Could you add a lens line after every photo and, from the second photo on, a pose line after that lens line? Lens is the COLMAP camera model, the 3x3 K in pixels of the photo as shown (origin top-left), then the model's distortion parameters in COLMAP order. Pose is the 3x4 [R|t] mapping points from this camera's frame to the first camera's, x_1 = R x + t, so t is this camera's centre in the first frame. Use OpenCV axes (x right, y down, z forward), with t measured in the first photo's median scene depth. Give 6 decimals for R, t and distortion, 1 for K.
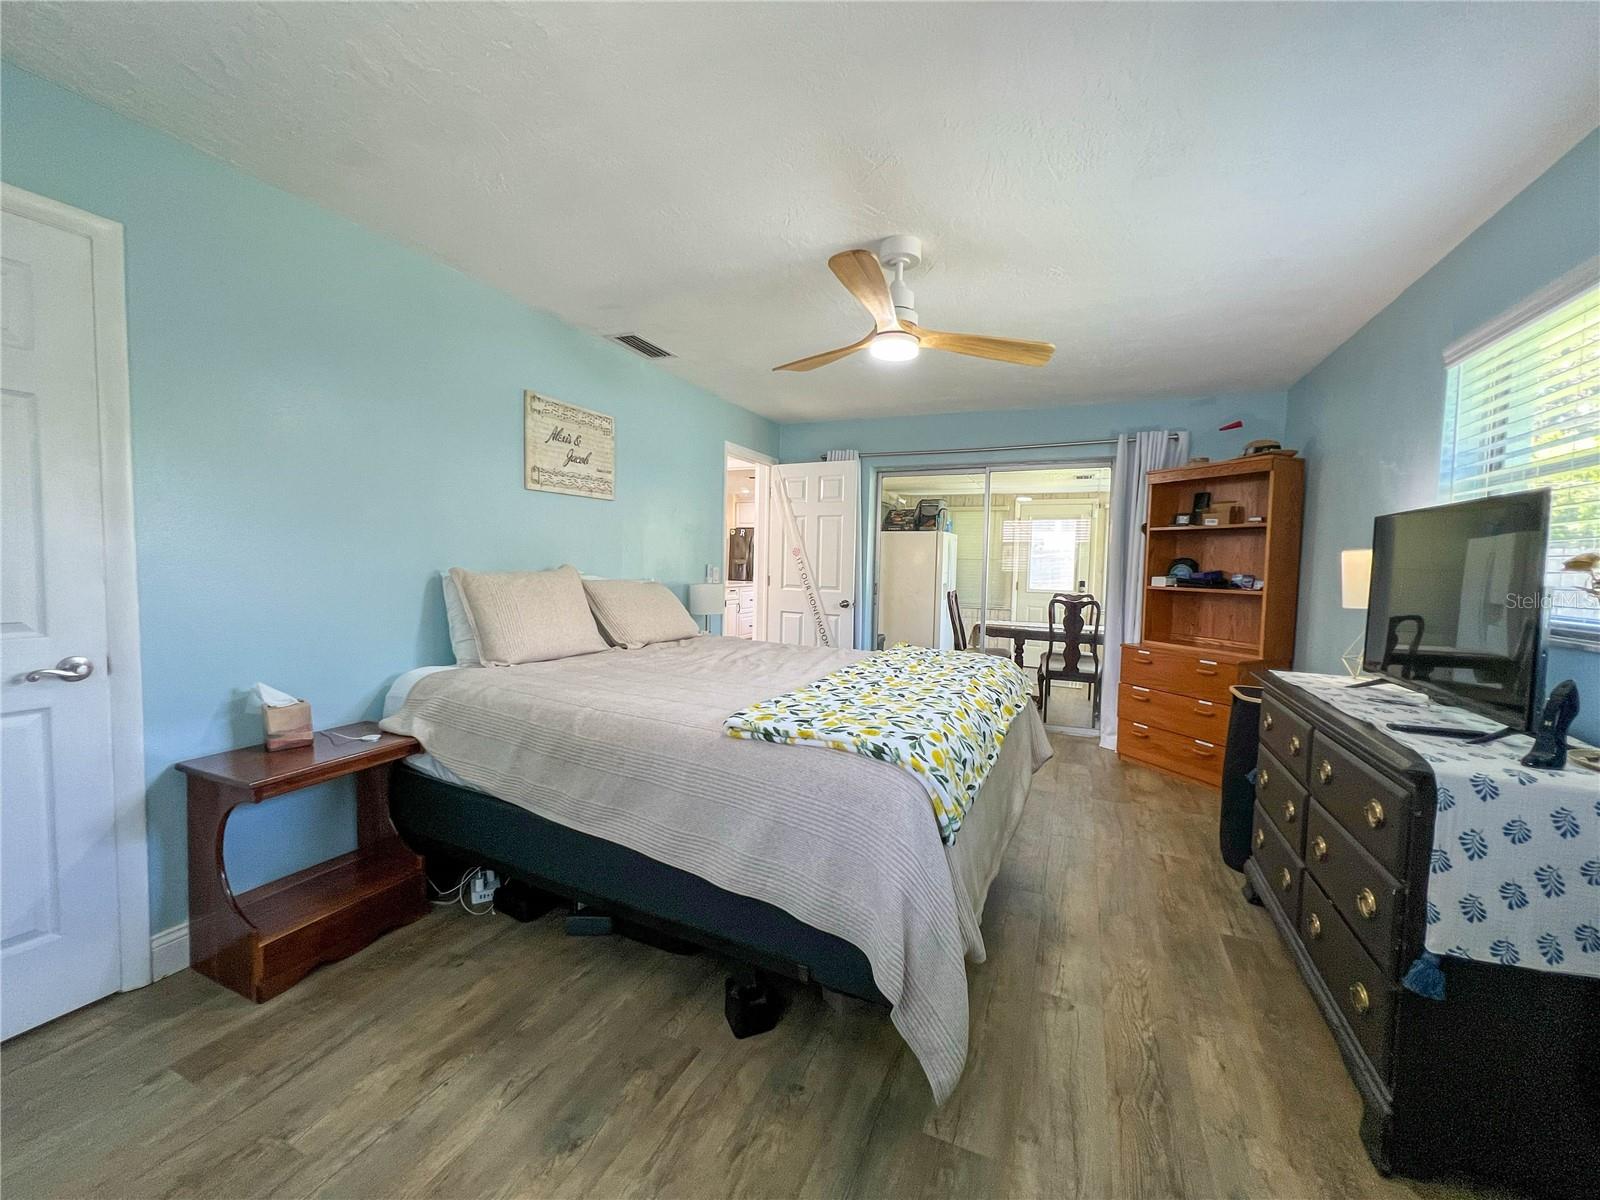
lens RADIAL K [[641.5, 0, 797.4], [0, 641.5, 597.9], [0, 0, 1]] dist [-0.002715, 0.000998]
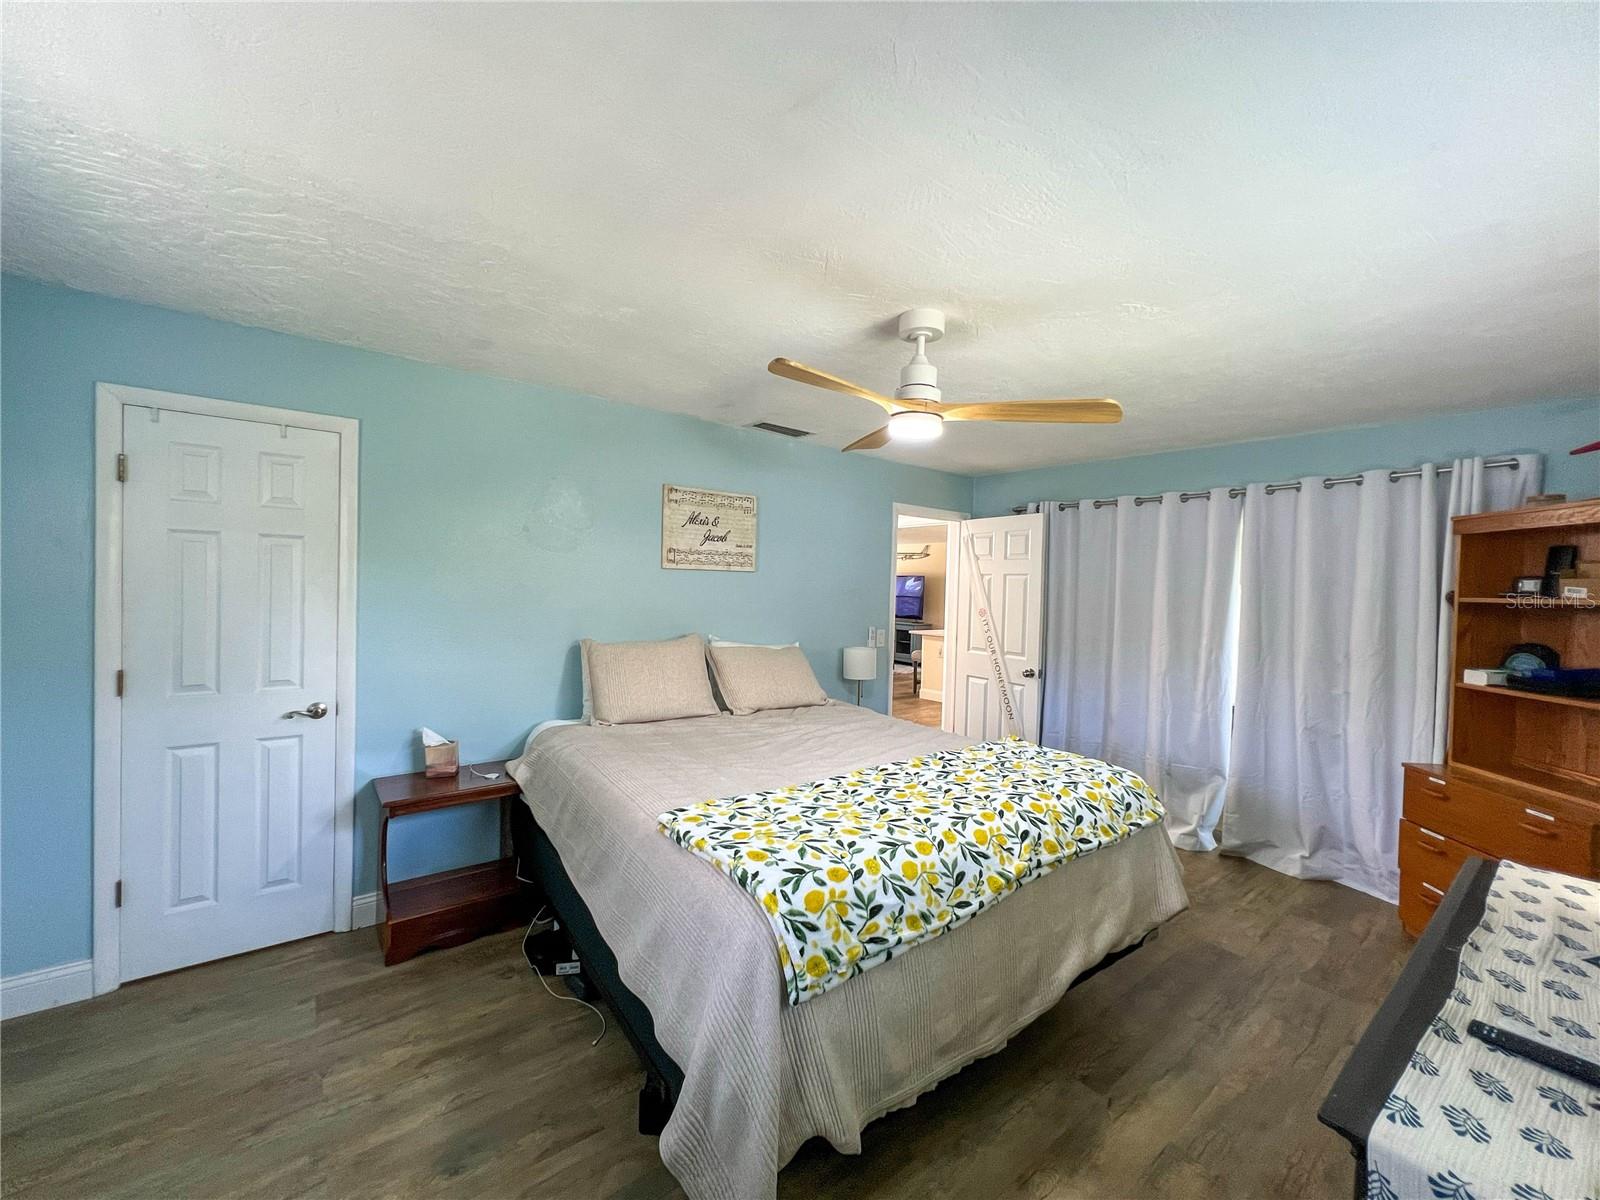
lens RADIAL K [[641.5, 0, 797.4], [0, 641.5, 597.9], [0, 0, 1]] dist [-0.002715, 0.000998]
pose [[0.885413, 0.011555, -0.464661, 0.329878], [-0.036065, 0.998385, -0.043893, -0.072991], [0.463403, 0.055621, 0.884400, 0.087785]]
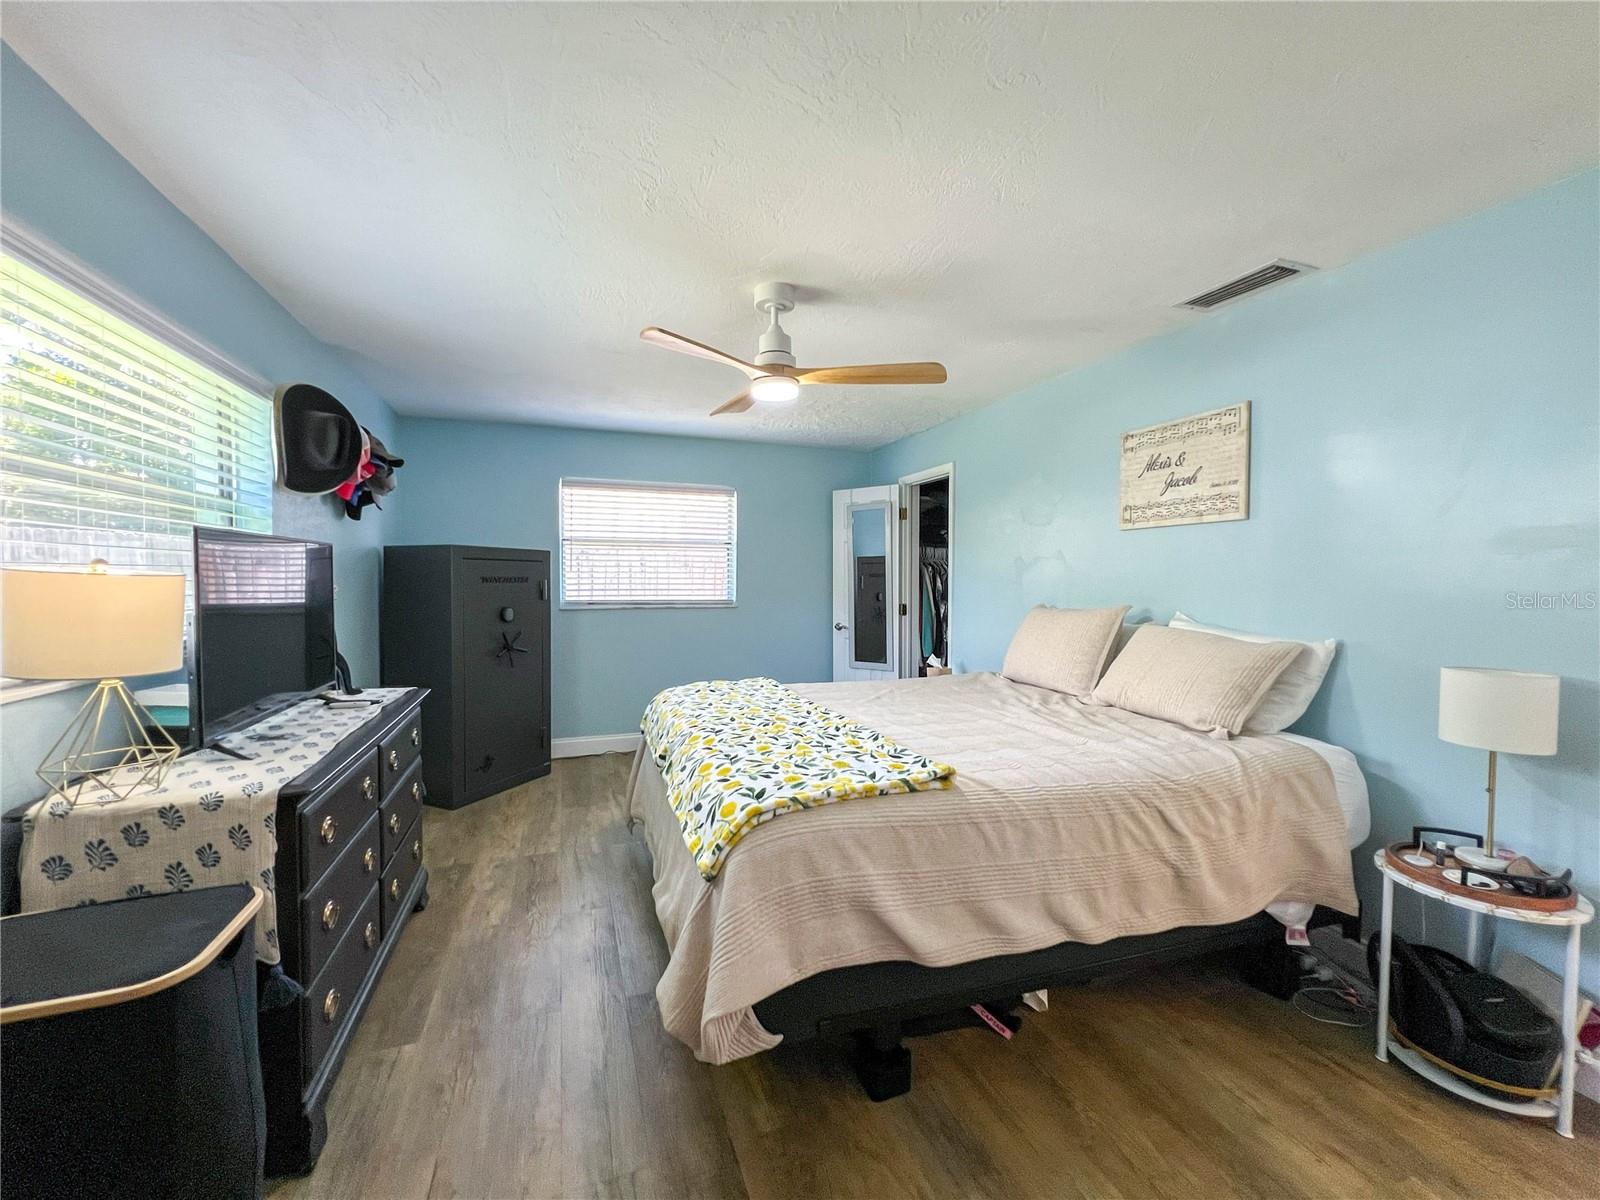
lens RADIAL K [[641.4, 0, 796.8], [0, 641.4, 597.1], [0, 0, 1]] dist [-0.003688, 0.000892]
pose [[-0.718150, -0.004299, -0.695875, 0.642306], [-0.062237, 0.996370, 0.058073, -0.090016], [0.693100, 0.085014, -0.715811, 1.362219]]
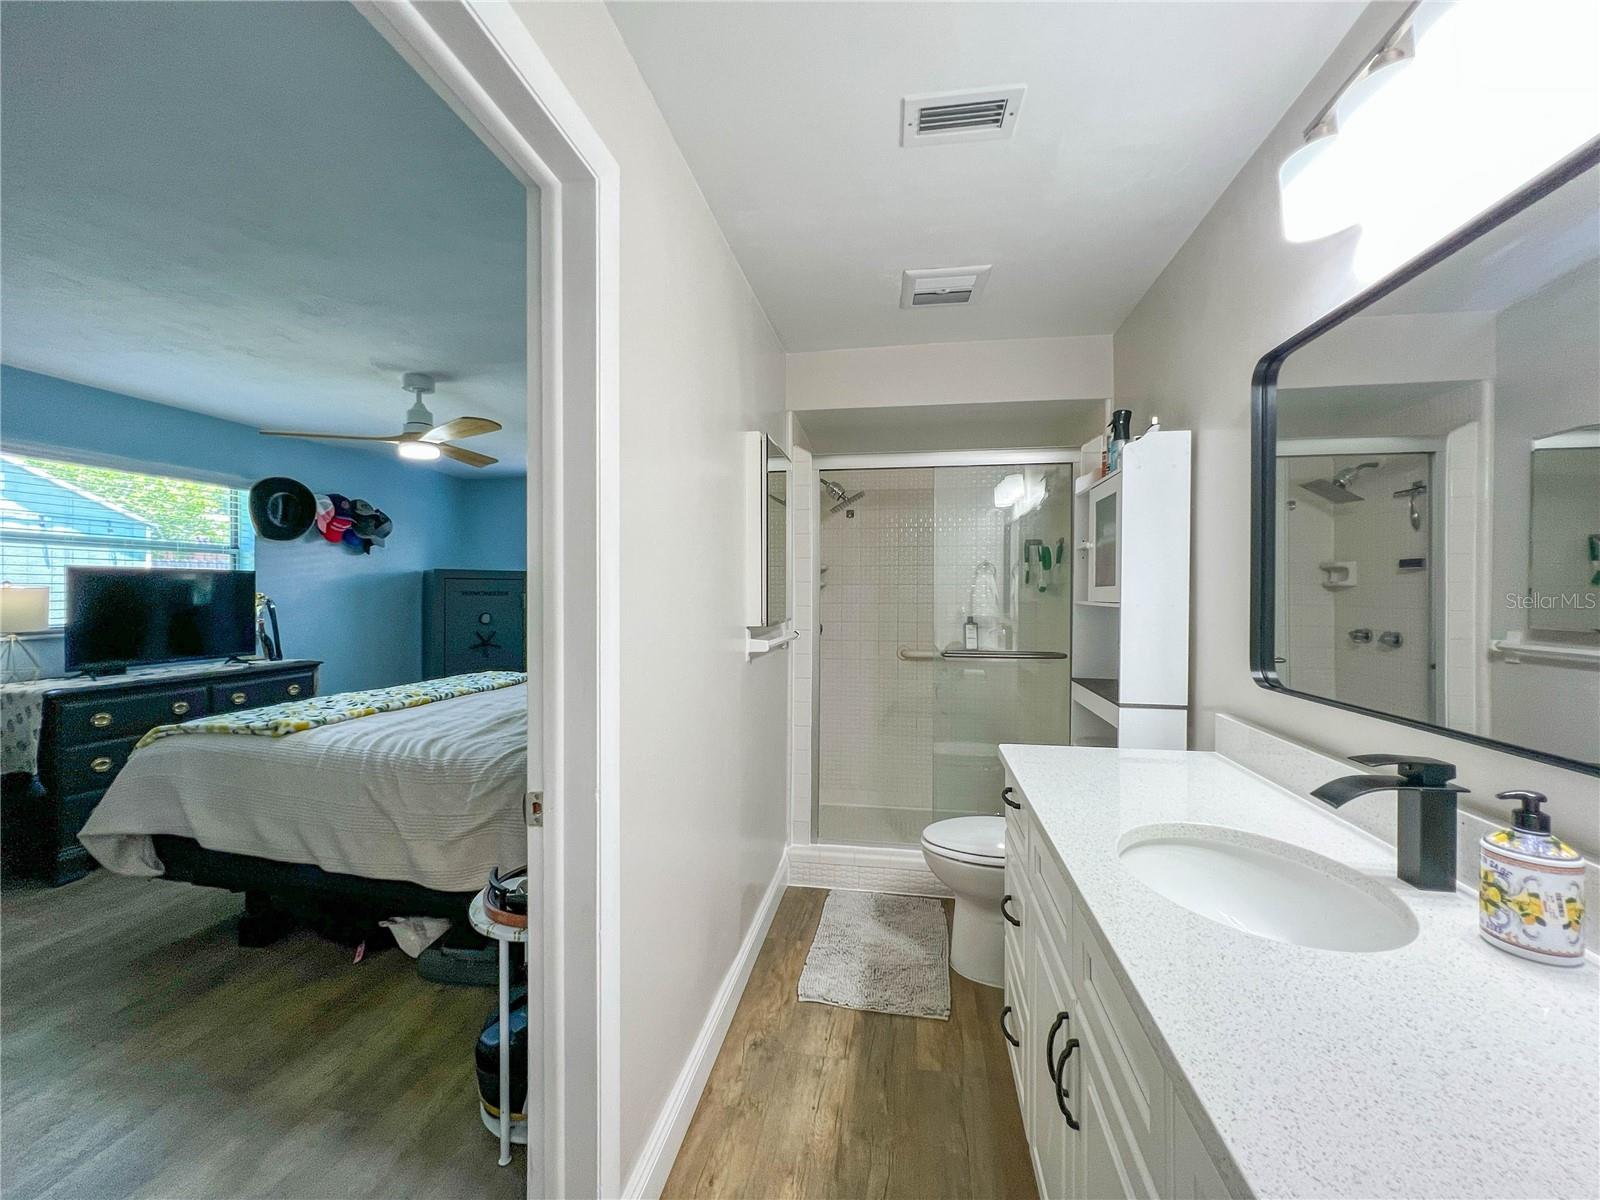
lens RADIAL K [[641.5, 0, 797.4], [0, 641.5, 597.9], [0, 0, 1]] dist [-0.002715, 0.000998]
pose [[-0.969789, -0.022442, -0.242911, -0.234622], [-0.038124, 0.997467, 0.060053, -0.139895], [0.240948, 0.067500, -0.968188, 1.950985]]
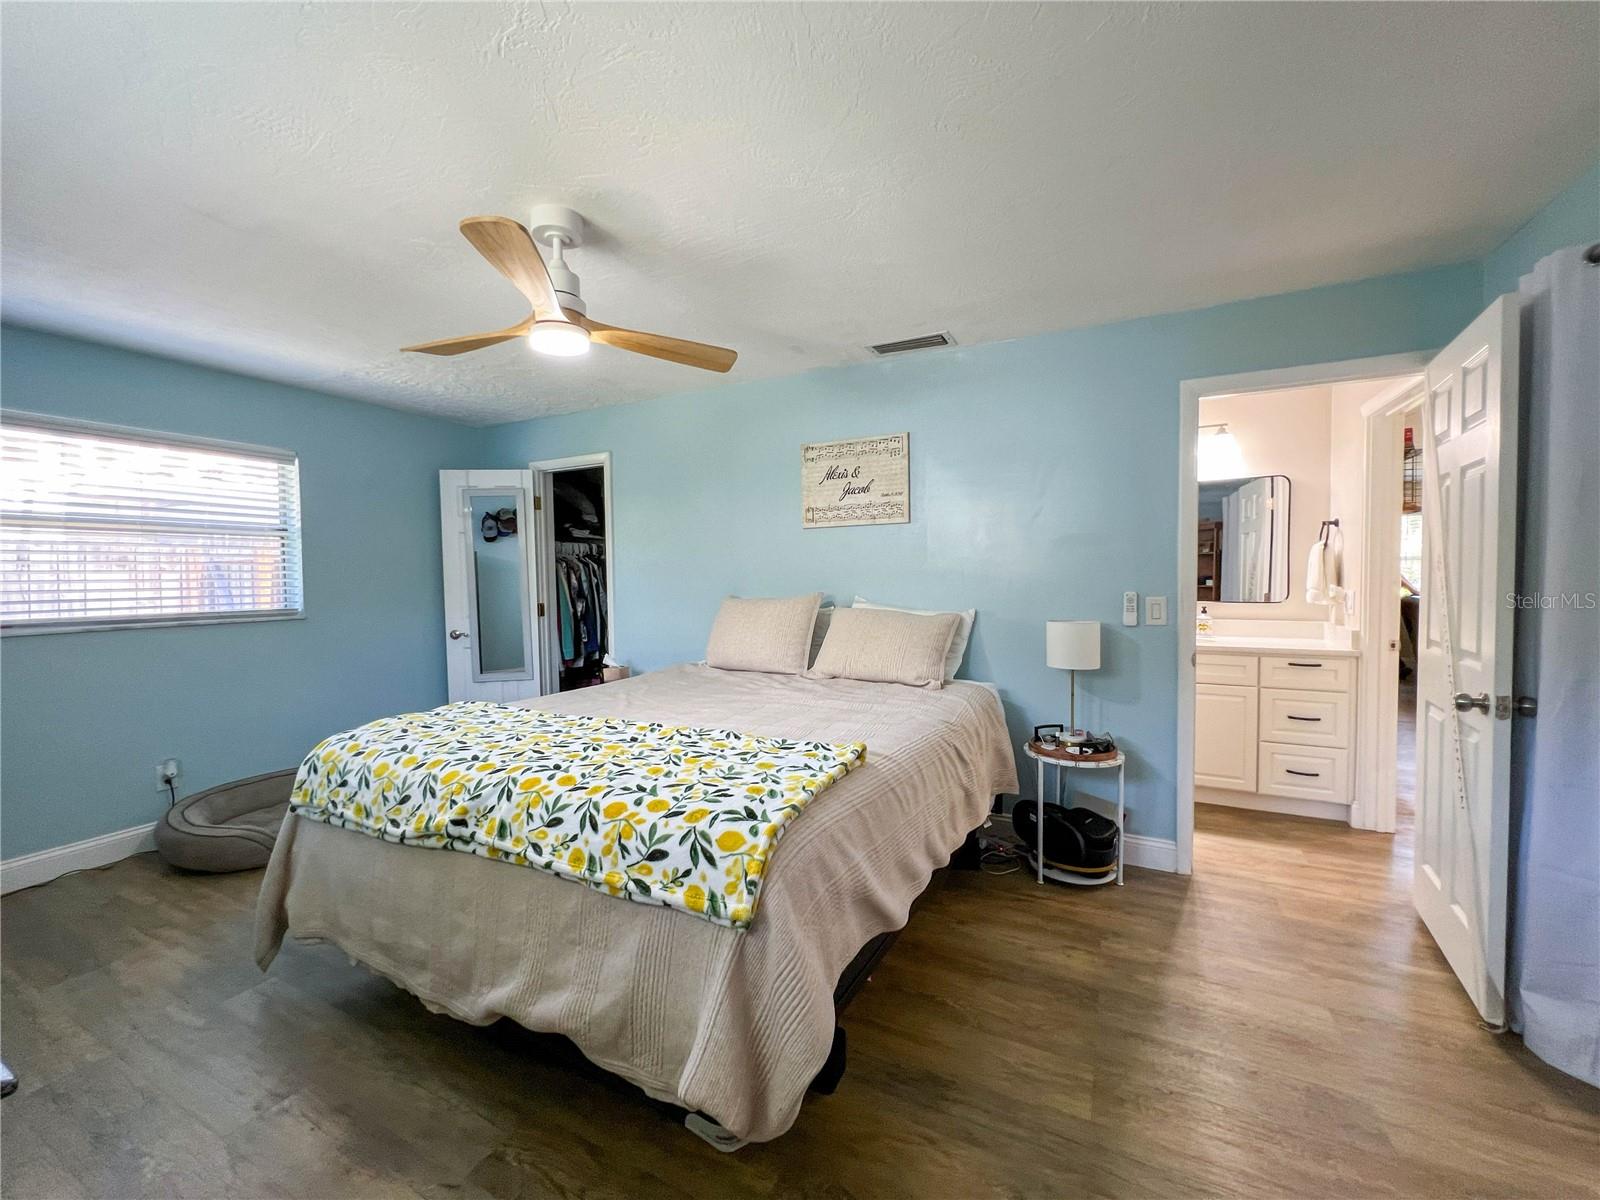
lens RADIAL K [[641.5, 0, 797.4], [0, 641.5, 597.9], [0, 0, 1]] dist [-0.002715, 0.000998]
pose [[-0.052081, 0.015114, -0.998528, 0.746410], [-0.048214, 0.998681, 0.017631, -0.061572], [0.997478, 0.049061, -0.051283, 1.042455]]
